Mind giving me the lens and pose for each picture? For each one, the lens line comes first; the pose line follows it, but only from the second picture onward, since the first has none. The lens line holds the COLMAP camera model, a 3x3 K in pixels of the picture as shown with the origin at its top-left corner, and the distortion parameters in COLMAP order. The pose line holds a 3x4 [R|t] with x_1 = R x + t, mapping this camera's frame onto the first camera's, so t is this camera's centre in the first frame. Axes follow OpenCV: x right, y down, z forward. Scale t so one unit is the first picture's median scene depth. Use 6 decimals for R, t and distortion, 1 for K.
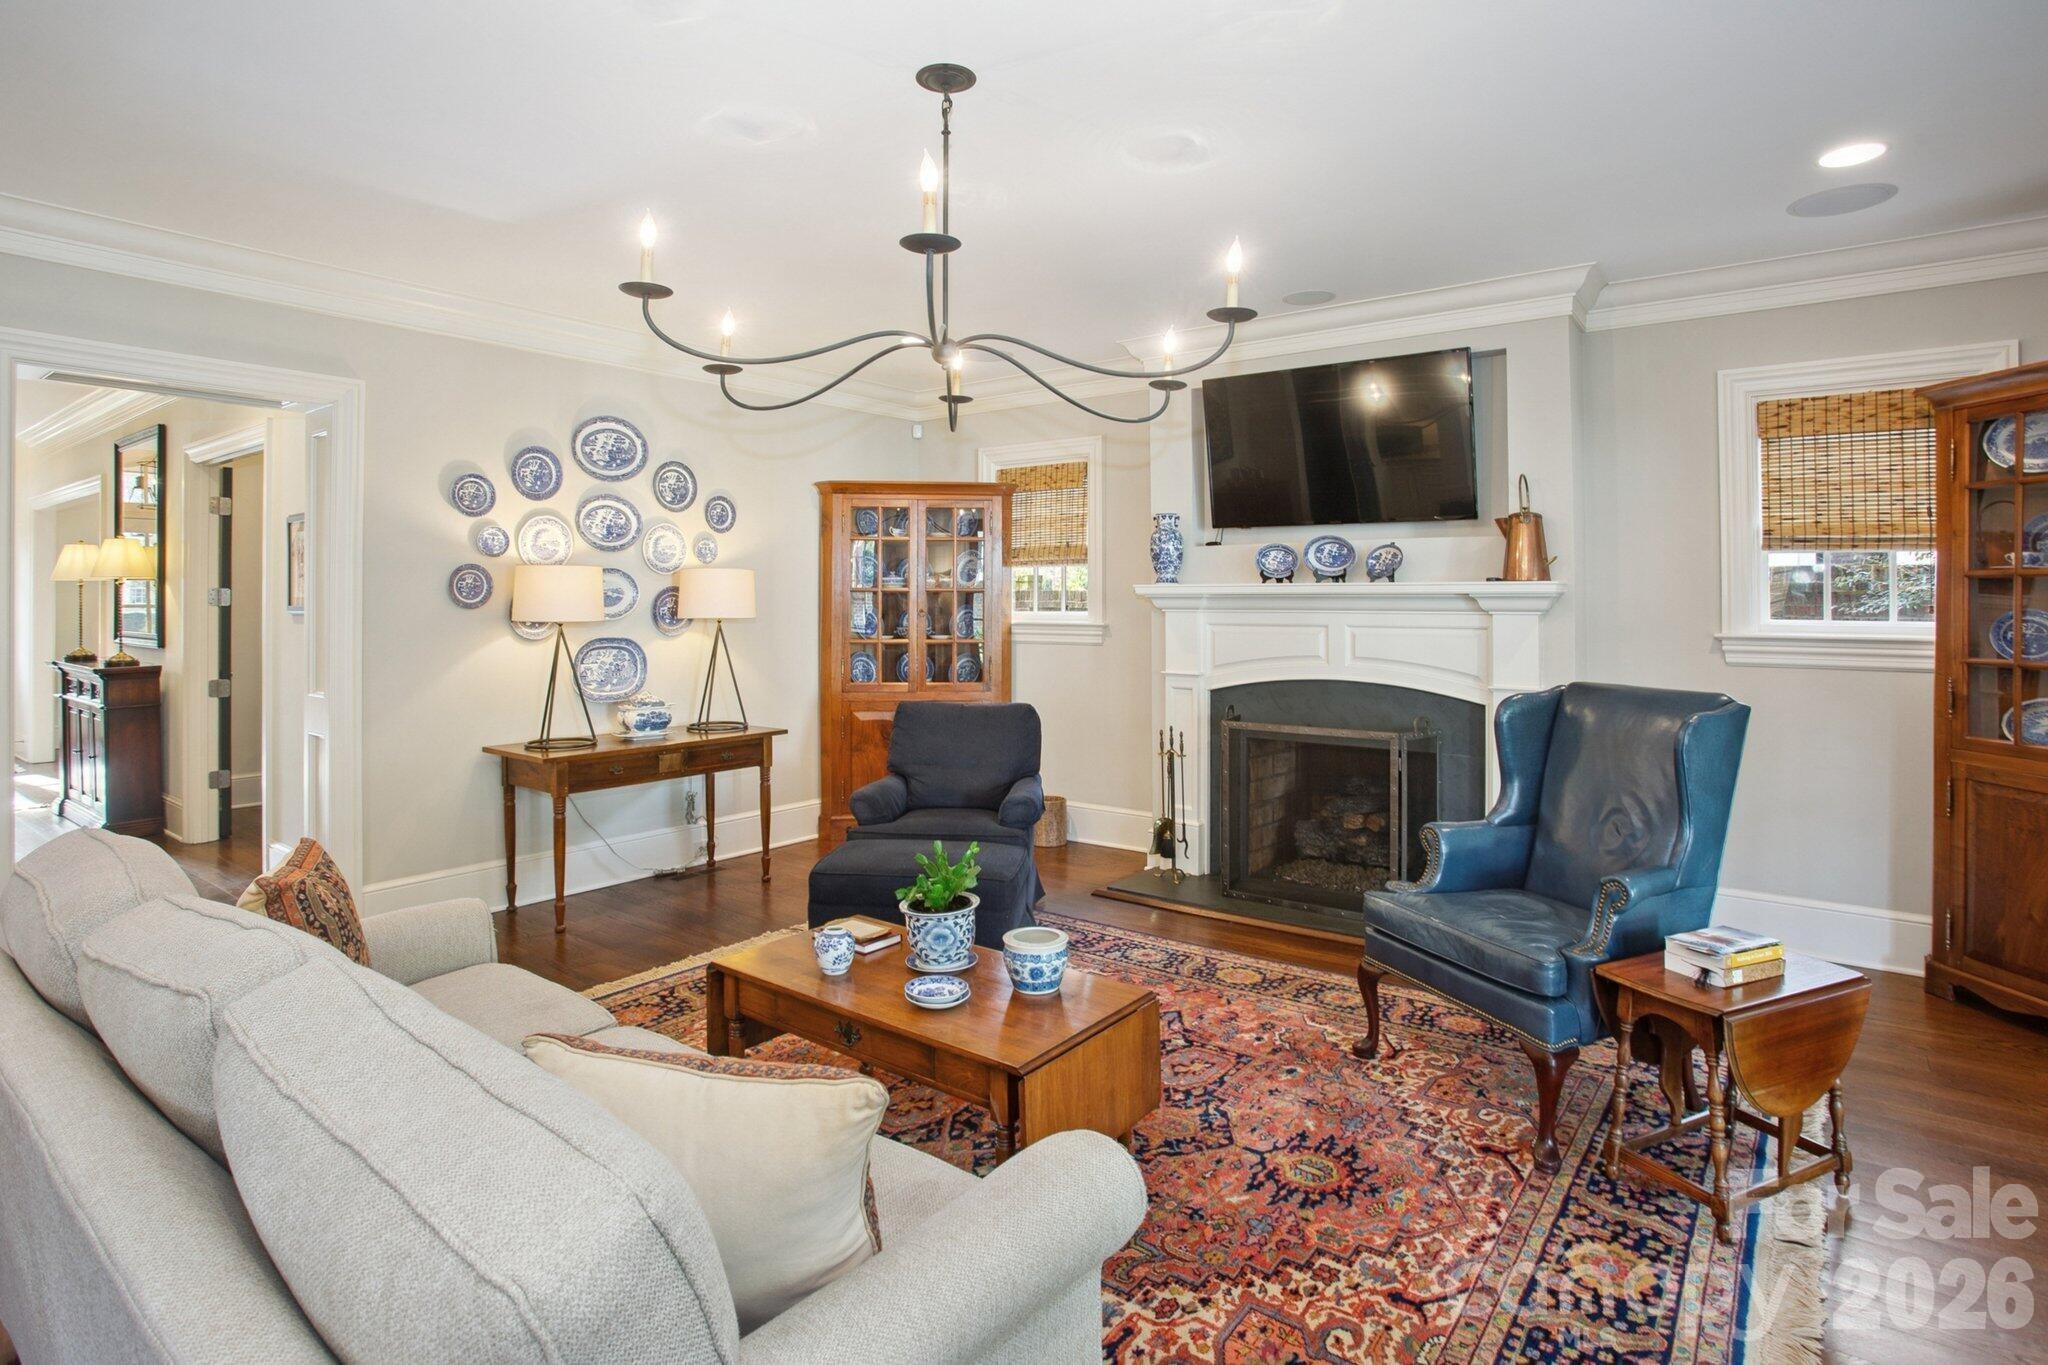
lens RADIAL K [[1038.0, 0, 1019.5], [0, 1038.0, 593.9], [0, 0, 1]] dist [-0.027453, 0.001993]
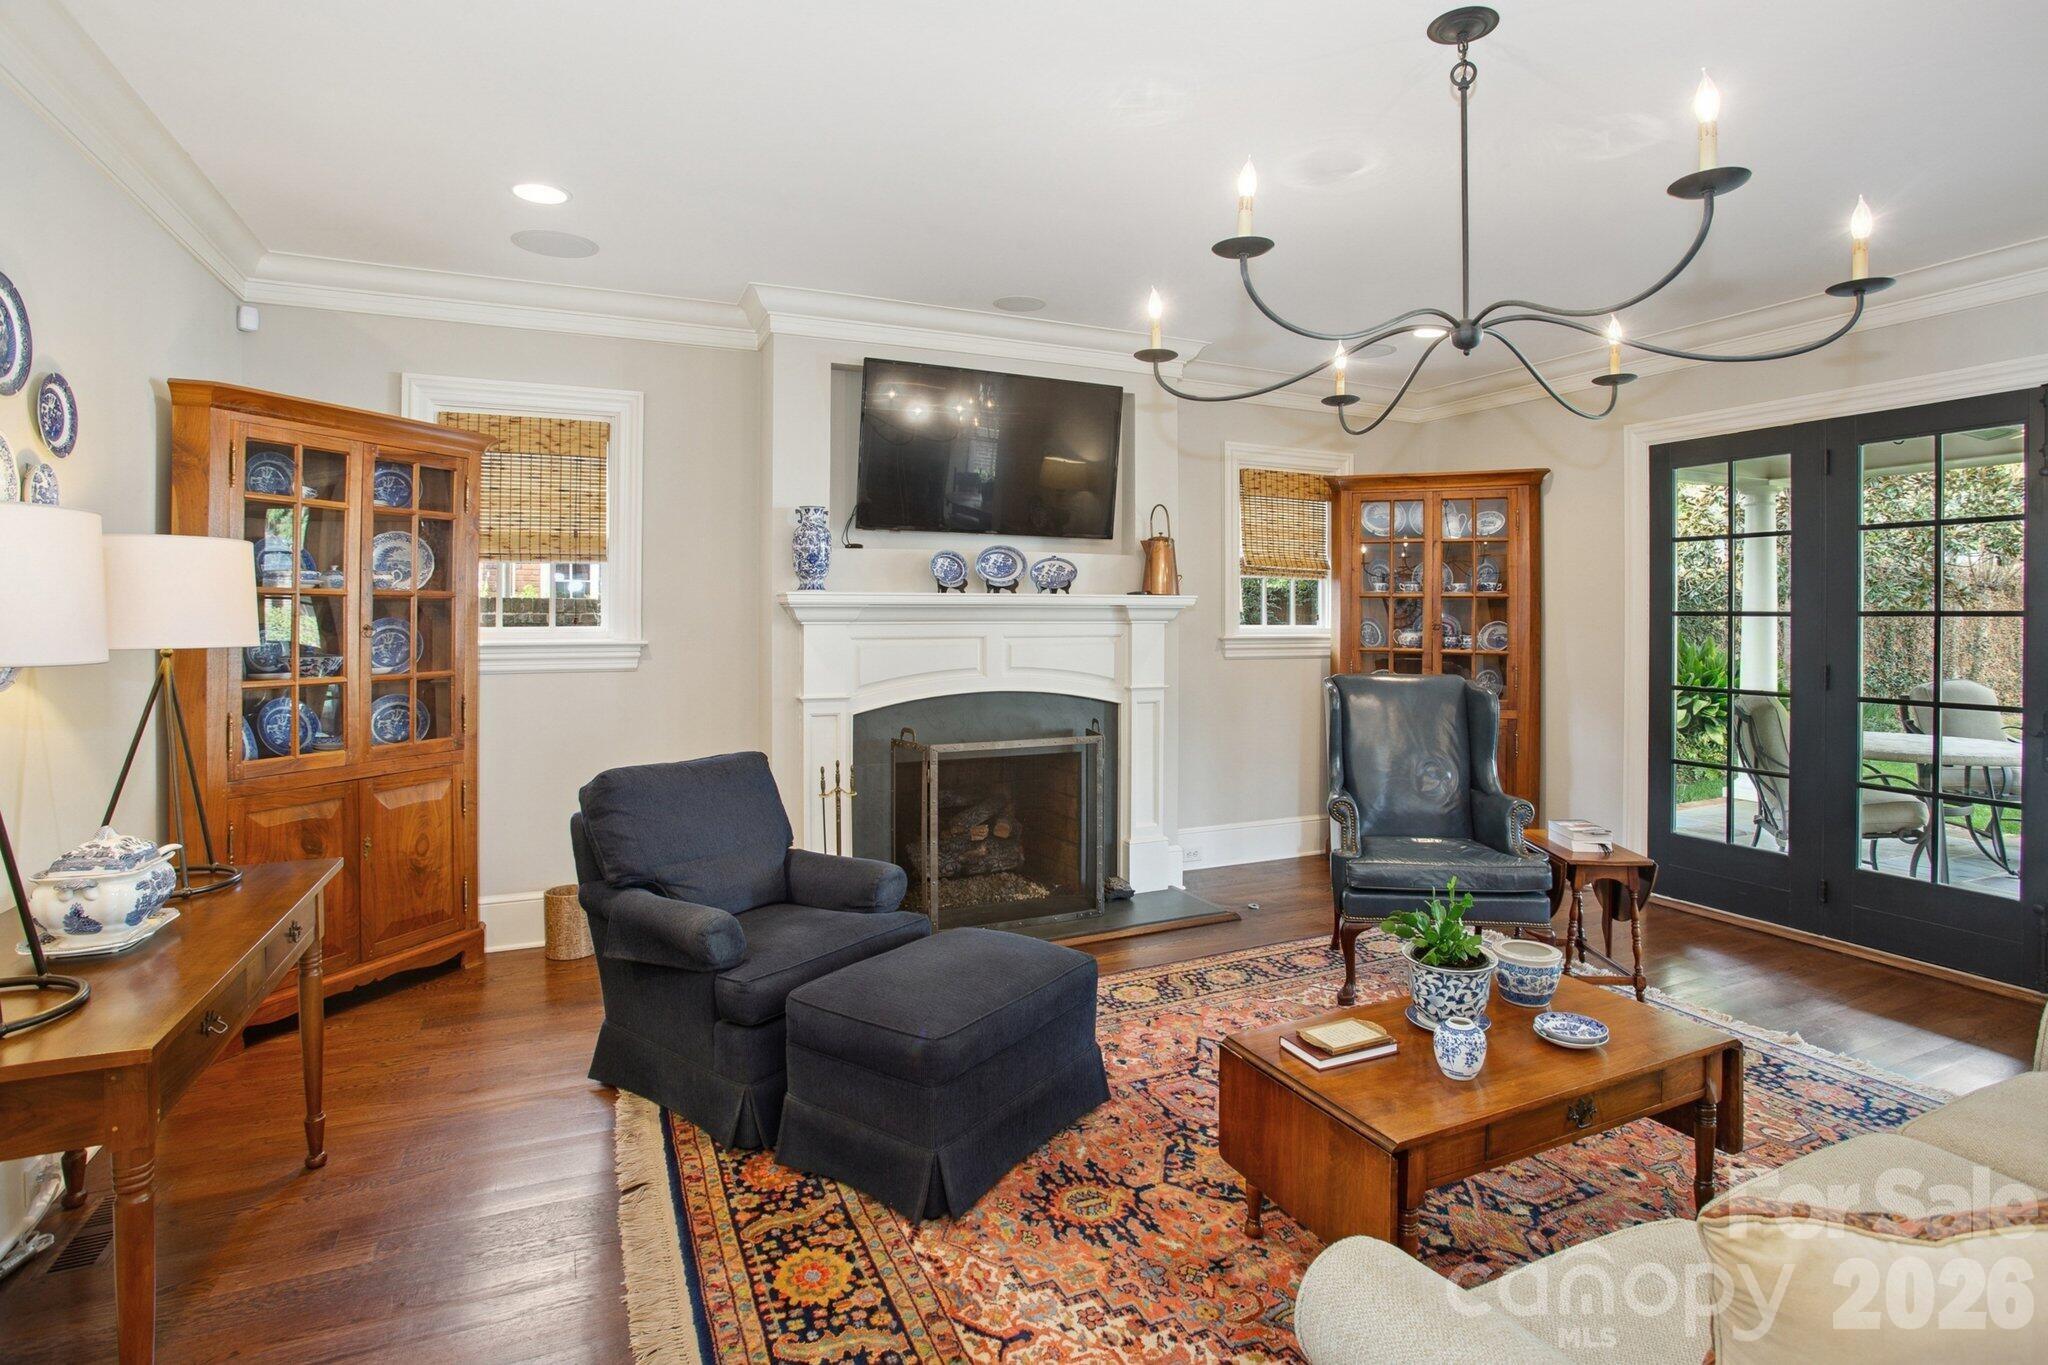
lens RADIAL K [[1038.0, 0, 1021.4], [0, 1038.0, 612.3], [0, 0, 1]] dist [-0.027453, 0.001993]
pose [[0.479287, 0.002641, 0.877654, -0.522503], [-0.002733, 0.999995, -0.001516, 0.008415], [-0.877654, -0.001672, 0.479292, 0.470201]]
